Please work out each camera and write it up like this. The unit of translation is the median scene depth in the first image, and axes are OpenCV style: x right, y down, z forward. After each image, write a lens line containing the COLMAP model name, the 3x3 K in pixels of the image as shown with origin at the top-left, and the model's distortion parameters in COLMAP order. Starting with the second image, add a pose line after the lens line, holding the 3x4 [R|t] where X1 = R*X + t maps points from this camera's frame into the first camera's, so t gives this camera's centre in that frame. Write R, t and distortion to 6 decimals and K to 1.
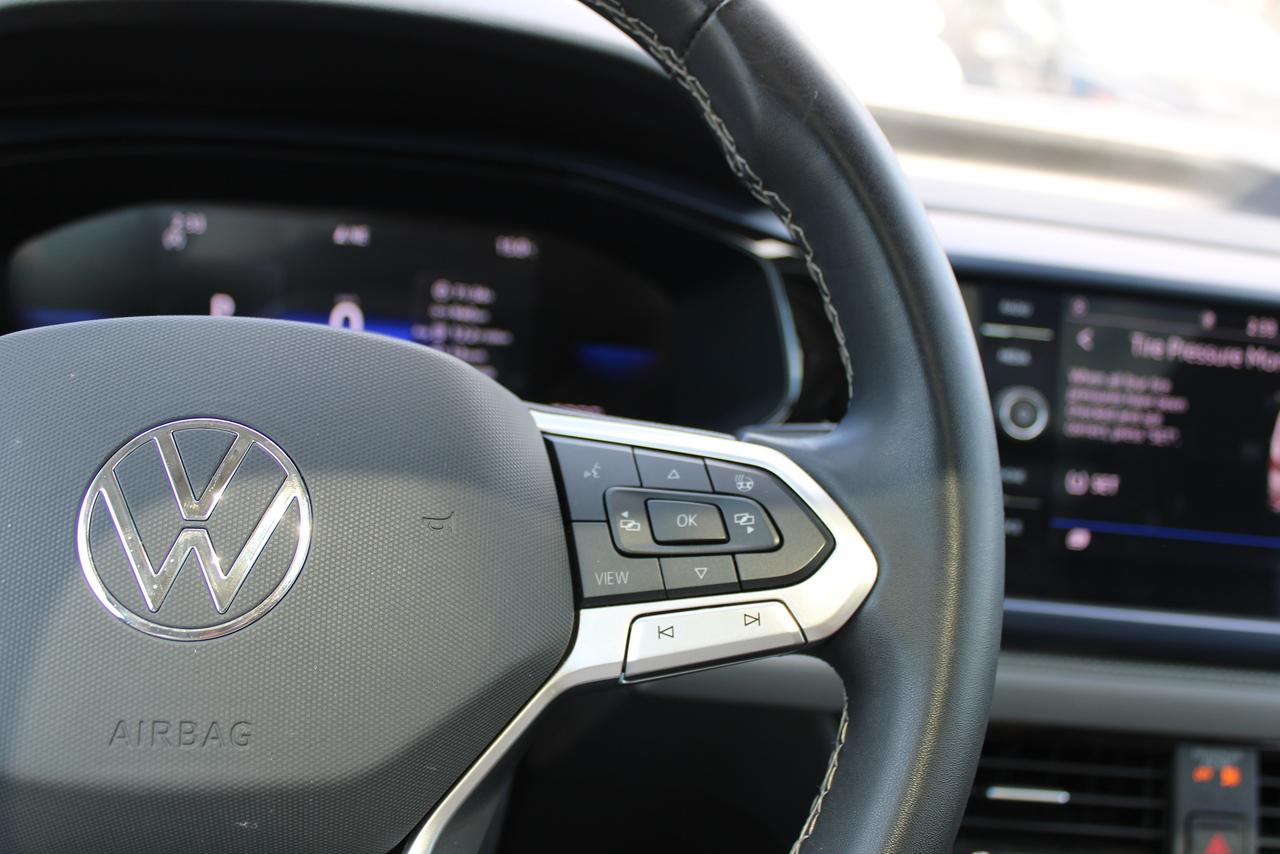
lens RADIAL K [[1354.1, 0, 666.2], [0, 1354.1, 431.7], [0, 0, 1]] dist [-0.107132, 0.172642]
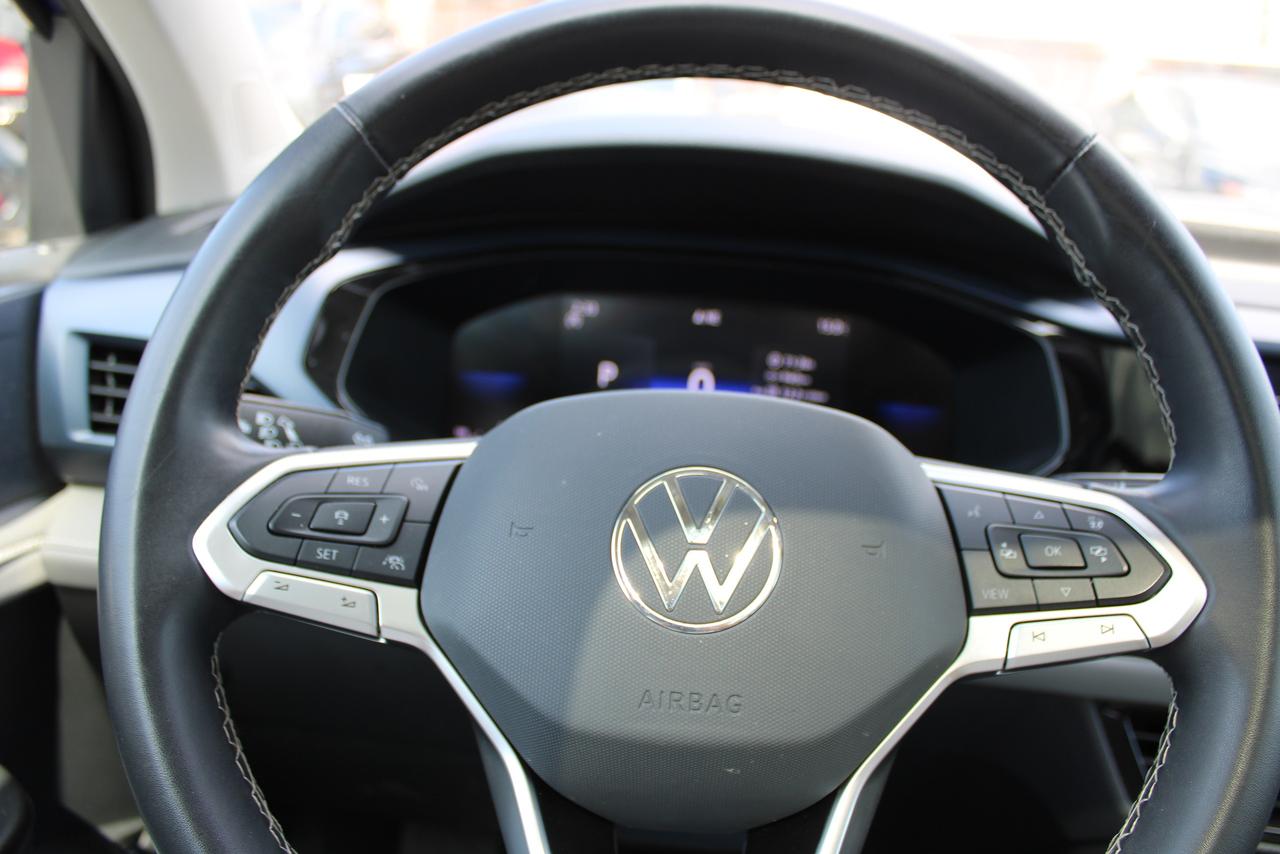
lens RADIAL K [[1081.0, 0, 640.0], [0, 1081.0, 427.0], [0, 0, 1]] dist [-0.142950, 0.117170]
pose [[0.985049, 0.013186, -0.171767, -0.203174], [-0.017765, 0.999526, -0.025149, -0.021089], [0.171353, 0.027825, 0.984817, -0.074650]]
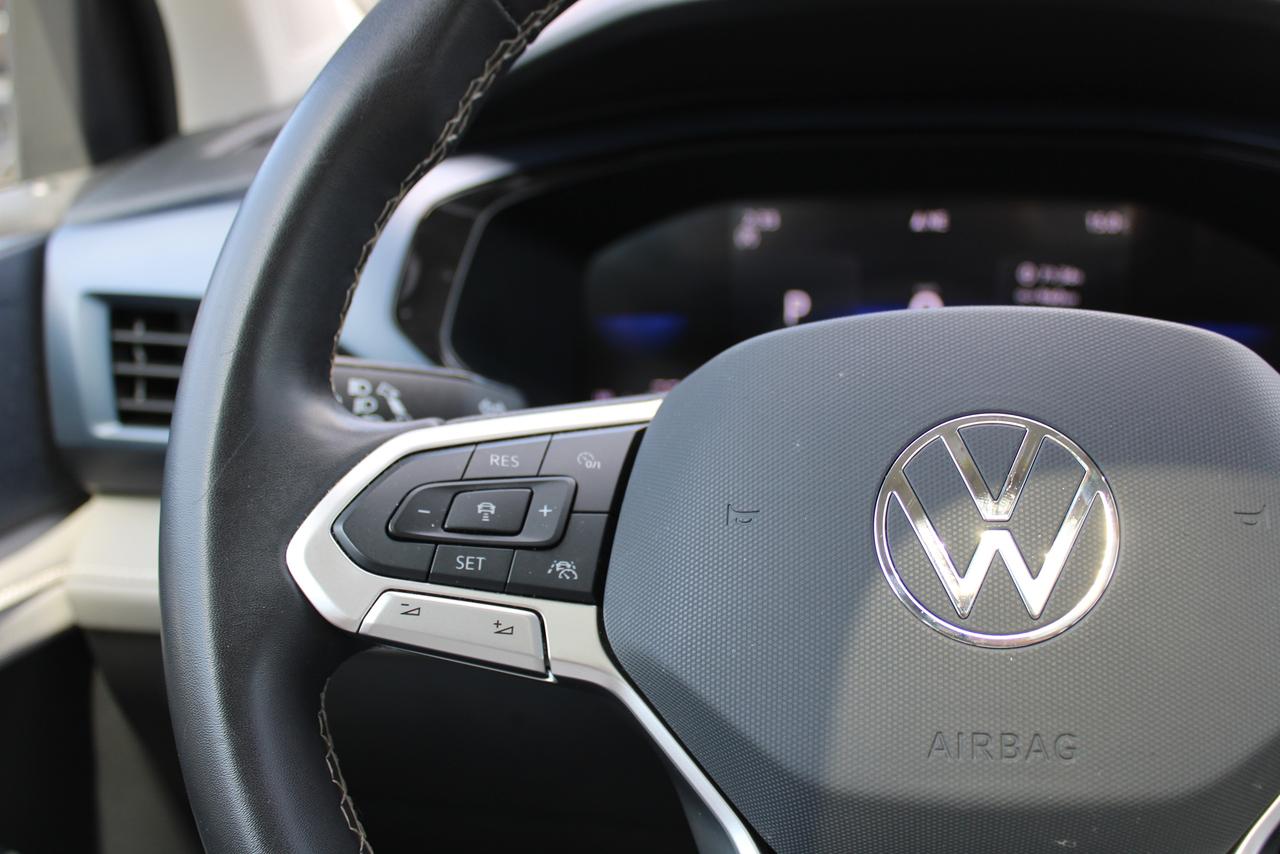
lens RADIAL K [[1398.2, 0, 640.0], [0, 1398.2, 427.0], [0, 0, 1]] dist [-0.077396, 0.024292]
pose [[0.961746, -0.037102, -0.271417, -0.294657], [0.036905, 0.999302, -0.005831, -0.003615], [0.271444, -0.004409, 0.962444, -0.013933]]
